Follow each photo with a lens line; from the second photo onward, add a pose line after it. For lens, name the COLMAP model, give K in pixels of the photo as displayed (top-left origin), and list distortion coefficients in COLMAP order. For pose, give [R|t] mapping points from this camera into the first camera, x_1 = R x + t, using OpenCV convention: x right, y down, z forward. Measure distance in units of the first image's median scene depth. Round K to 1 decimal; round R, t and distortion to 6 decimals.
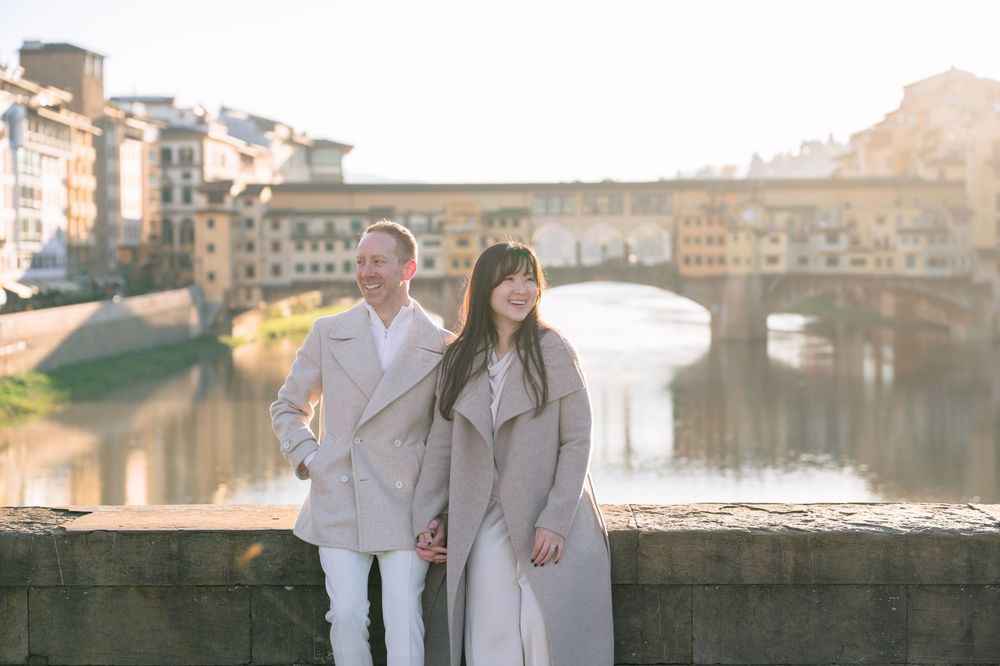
lens RADIAL K [[1968.4, 0, 528.3], [0, 1968.4, 330.3], [0, 0, 1]] dist [0.016176, 0.000000]
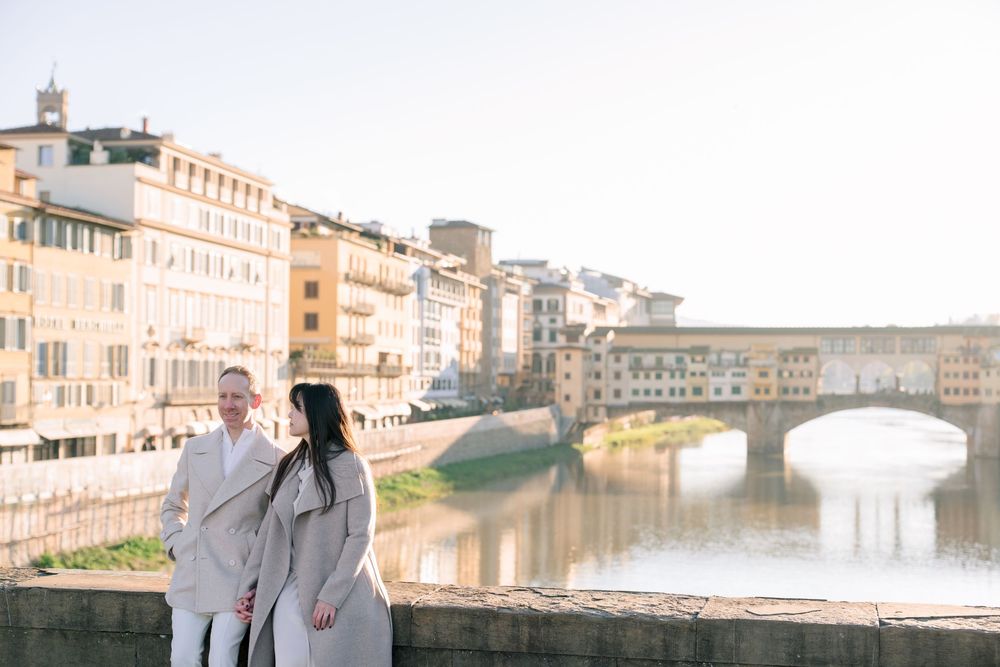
lens RADIAL K [[1528.0, 0, 502.3], [0, 1528.0, 345.0], [0, 0, 1]] dist [0.004939, 0.000000]
pose [[0.977908, 0.009753, -0.208809, 0.007678], [-0.022798, 0.997929, -0.060156, -0.000245], [0.207789, 0.063587, 0.976105, 0.000389]]
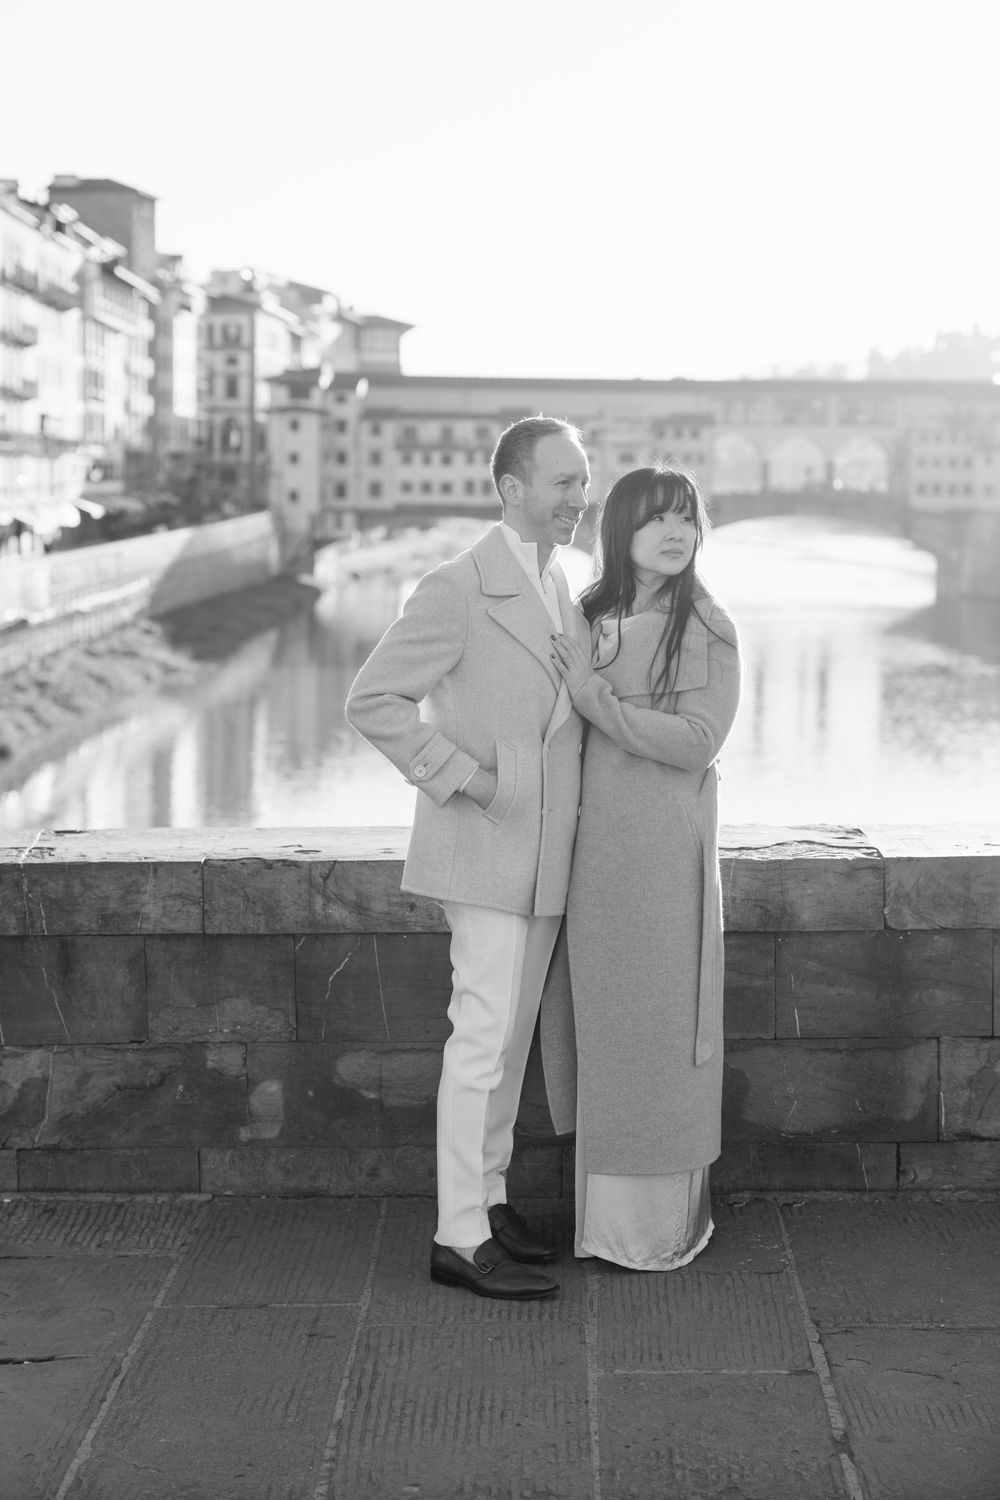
lens RADIAL K [[2592.5, 0, 500.6], [0, 2592.5, 762.5], [0, 0, 1]] dist [0.001848, 0.000000]
pose [[0.999556, 0.024470, -0.017024, -0.060834], [-0.023183, 0.997128, 0.072099, 0.001045], [0.018739, -0.071672, 0.997252, 0.002412]]
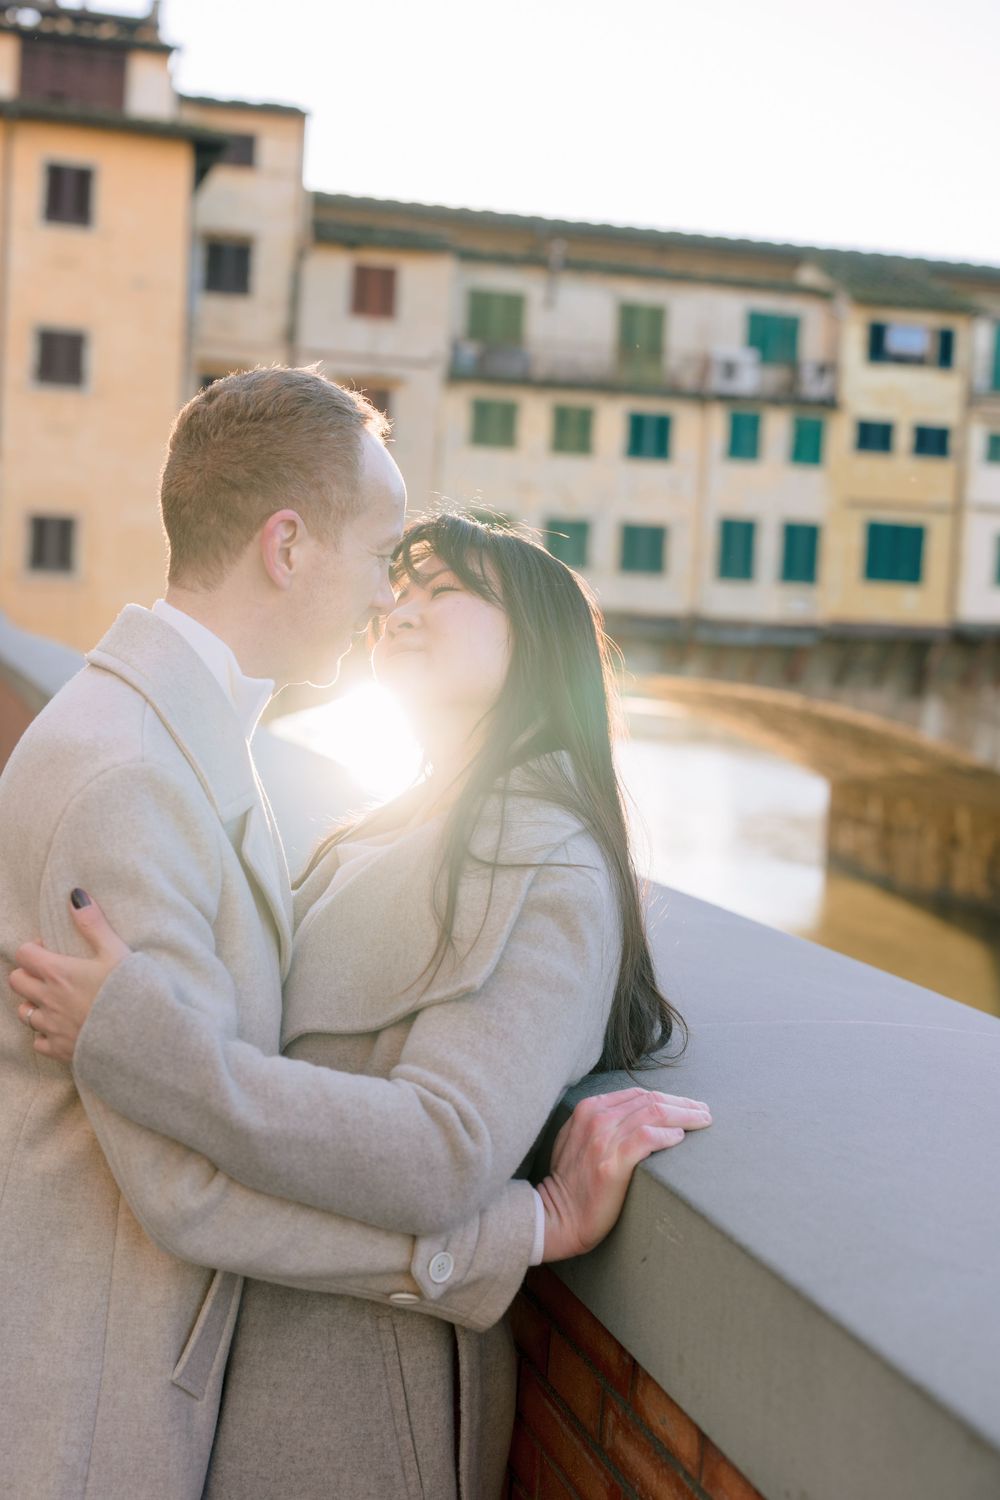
lens RADIAL K [[2063.6, 0, 505.7], [0, 2063.6, 757.5], [0, 0, 1]] dist [0.022569, 0.000000]
pose [[0.965198, 0.042230, 0.258088, -0.164031], [-0.050486, 0.998401, 0.025441, -0.016311], [-0.256601, -0.037586, 0.965786, 0.815788]]
